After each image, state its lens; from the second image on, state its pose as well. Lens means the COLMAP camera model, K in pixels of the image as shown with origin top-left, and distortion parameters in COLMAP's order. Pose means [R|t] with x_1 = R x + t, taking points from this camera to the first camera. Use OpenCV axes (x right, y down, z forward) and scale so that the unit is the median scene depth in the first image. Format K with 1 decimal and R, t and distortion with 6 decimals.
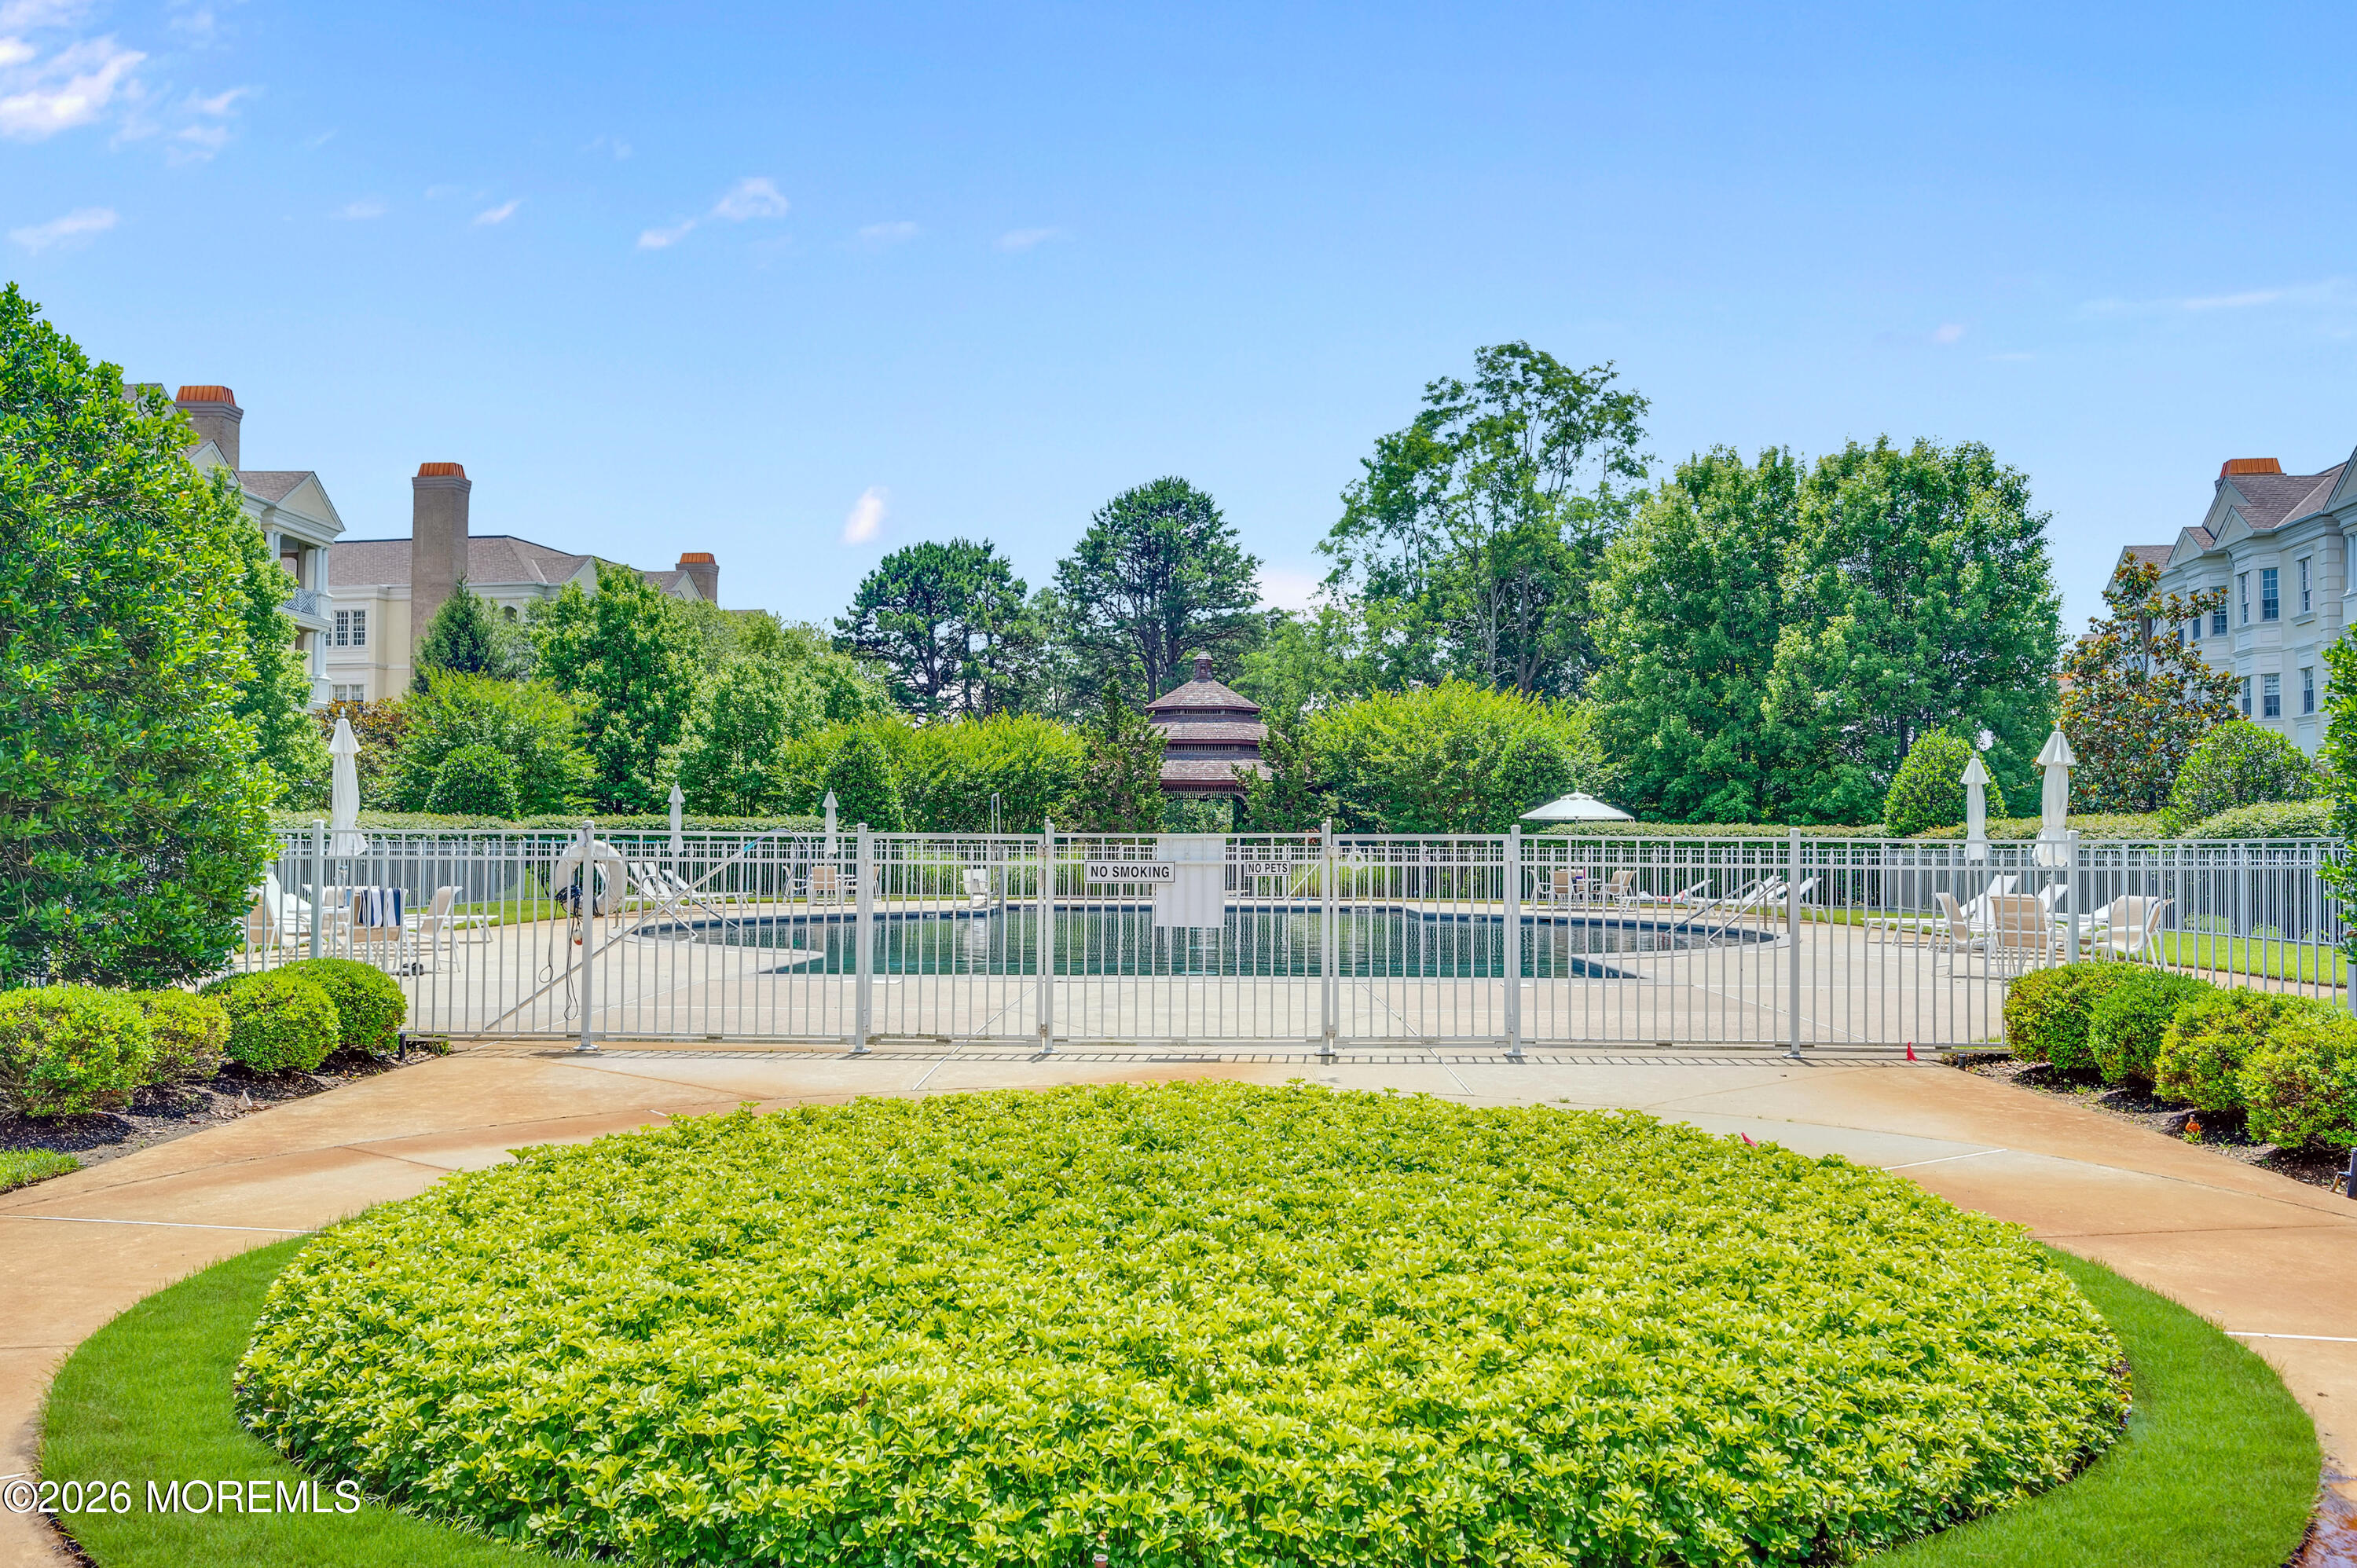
lens RADIAL K [[1111.9, 0, 1174.3], [0, 1111.9, 810.5], [0, 0, 1]] dist [-0.000161, -0.000683]
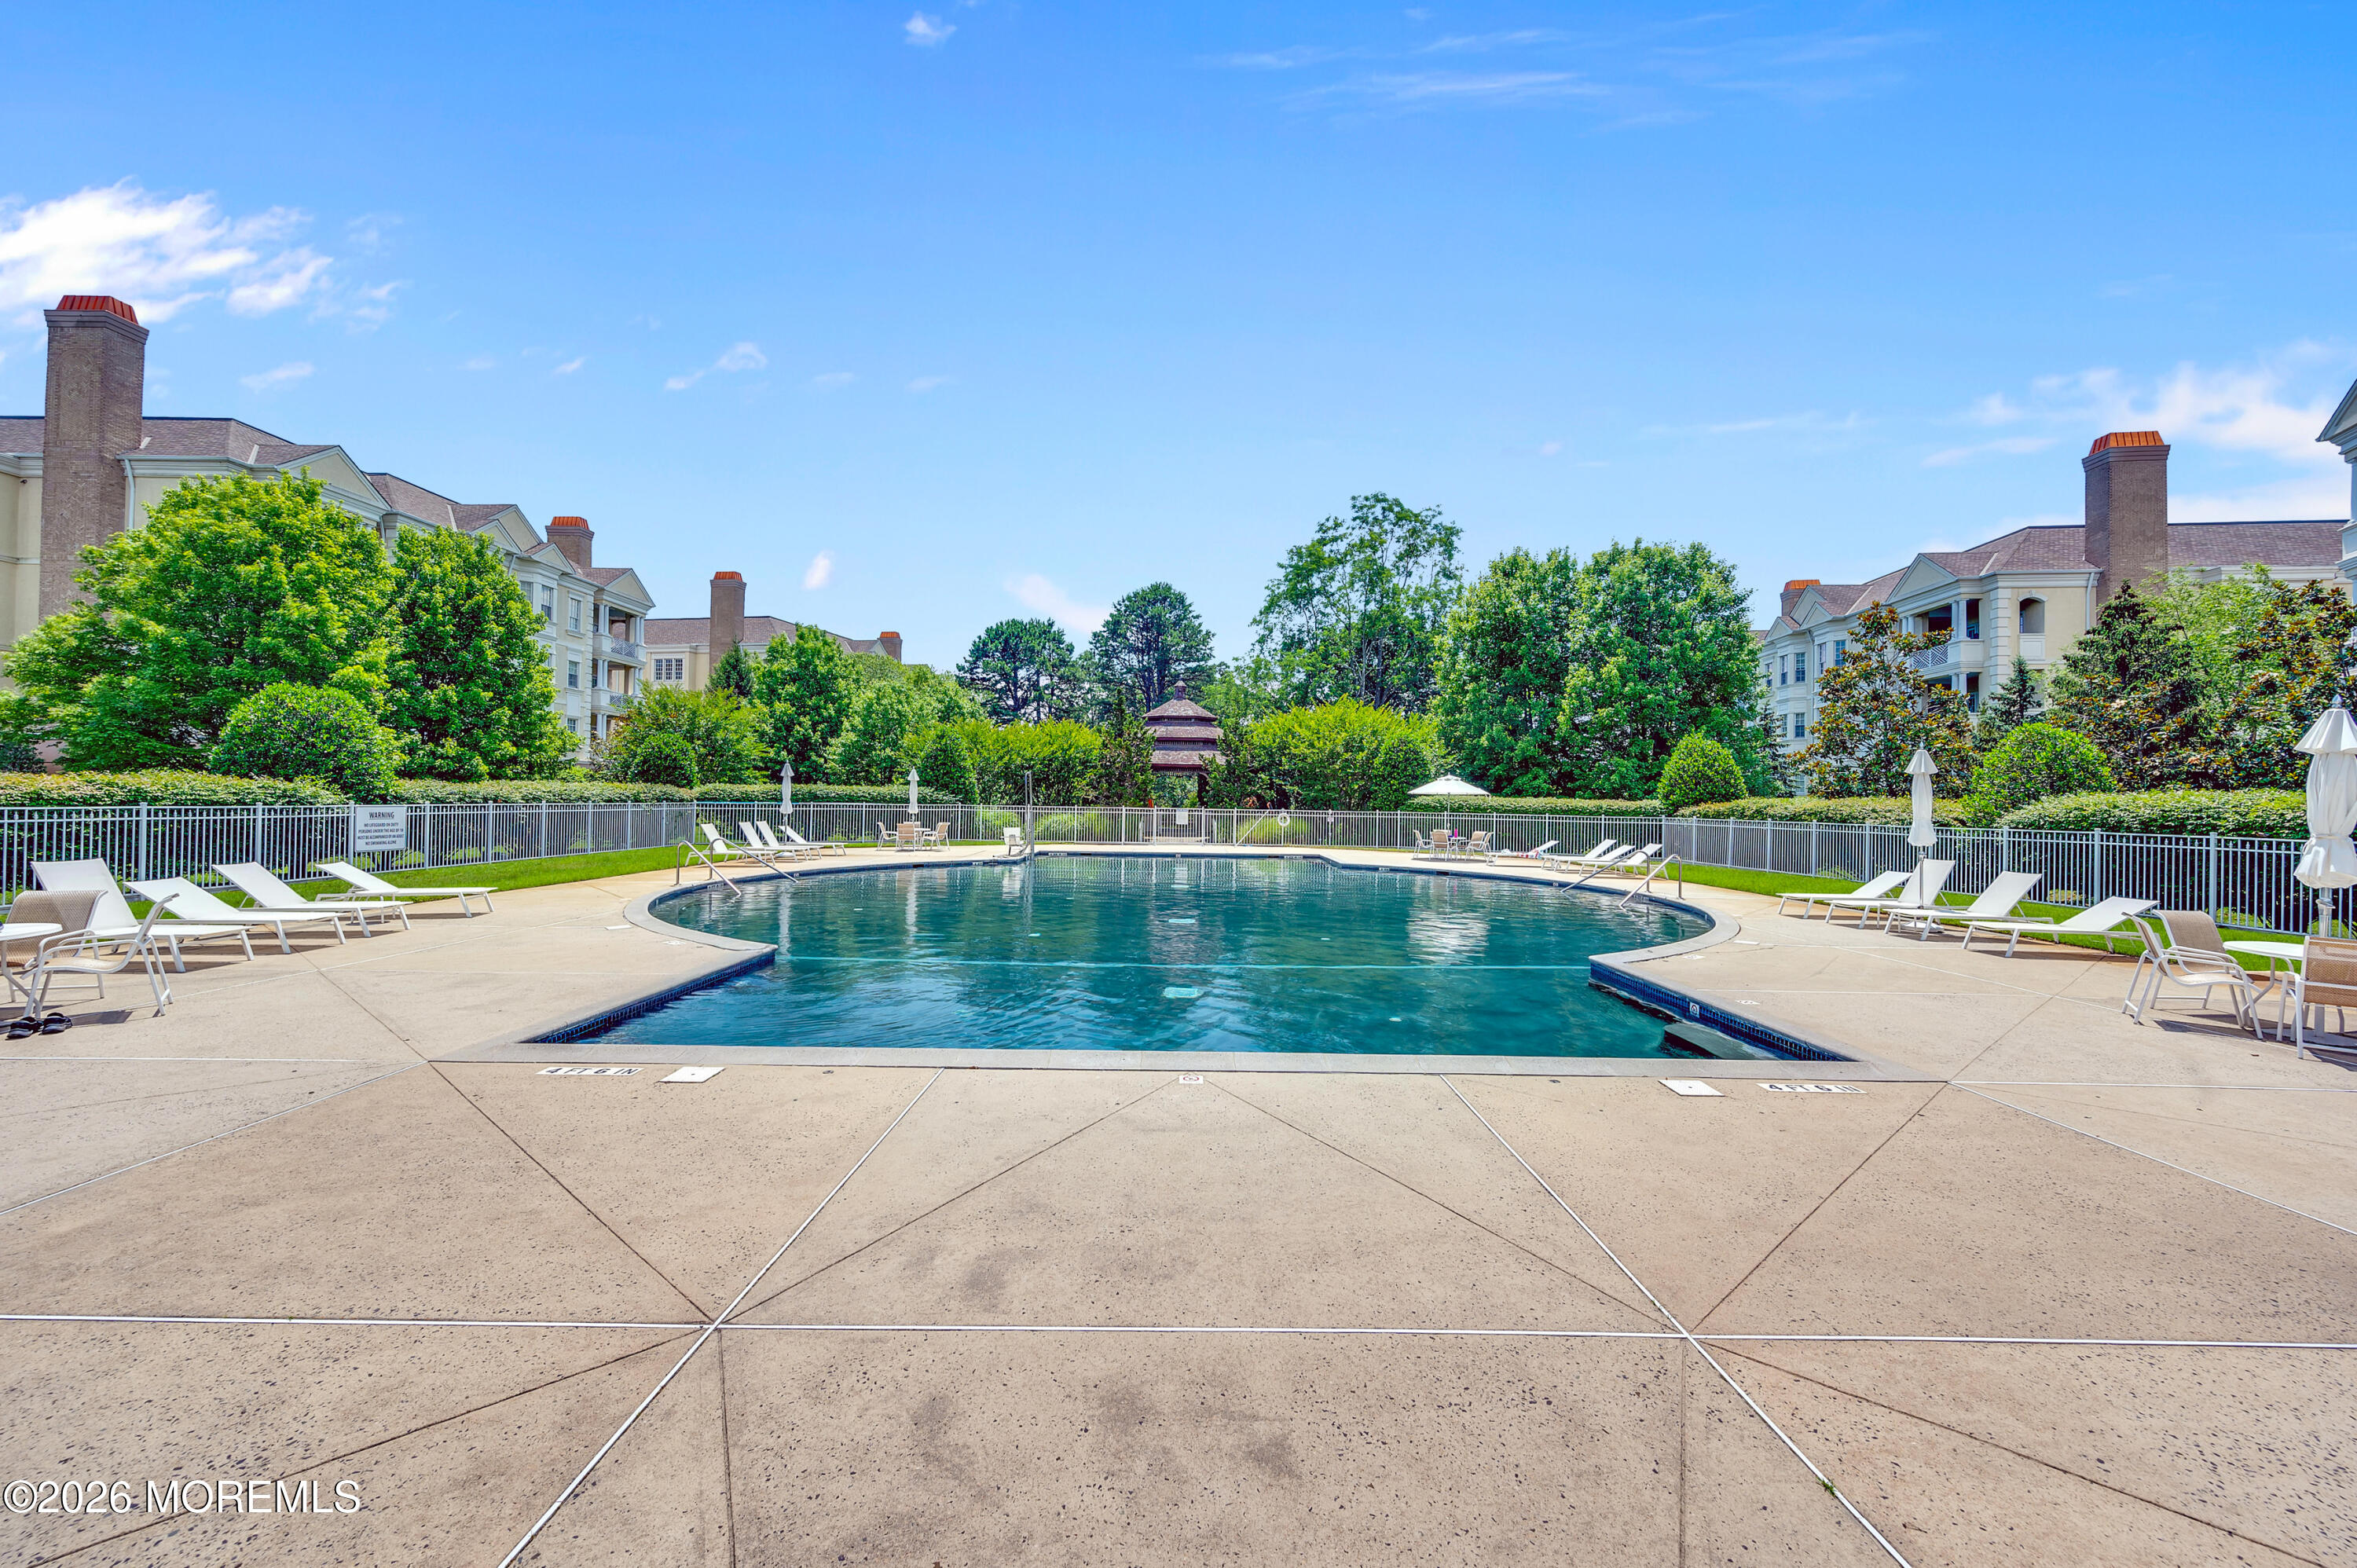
lens RADIAL K [[999.8, 0, 1178.5], [0, 999.8, 784.0], [0, 0, 1]] dist [-0.001867, 0.000051]
pose [[0.999738, 0.009811, 0.020675, -0.003906], [-0.009706, 0.999940, -0.005151, 0.008028], [-0.020724, 0.004949, 0.999773, -0.421424]]
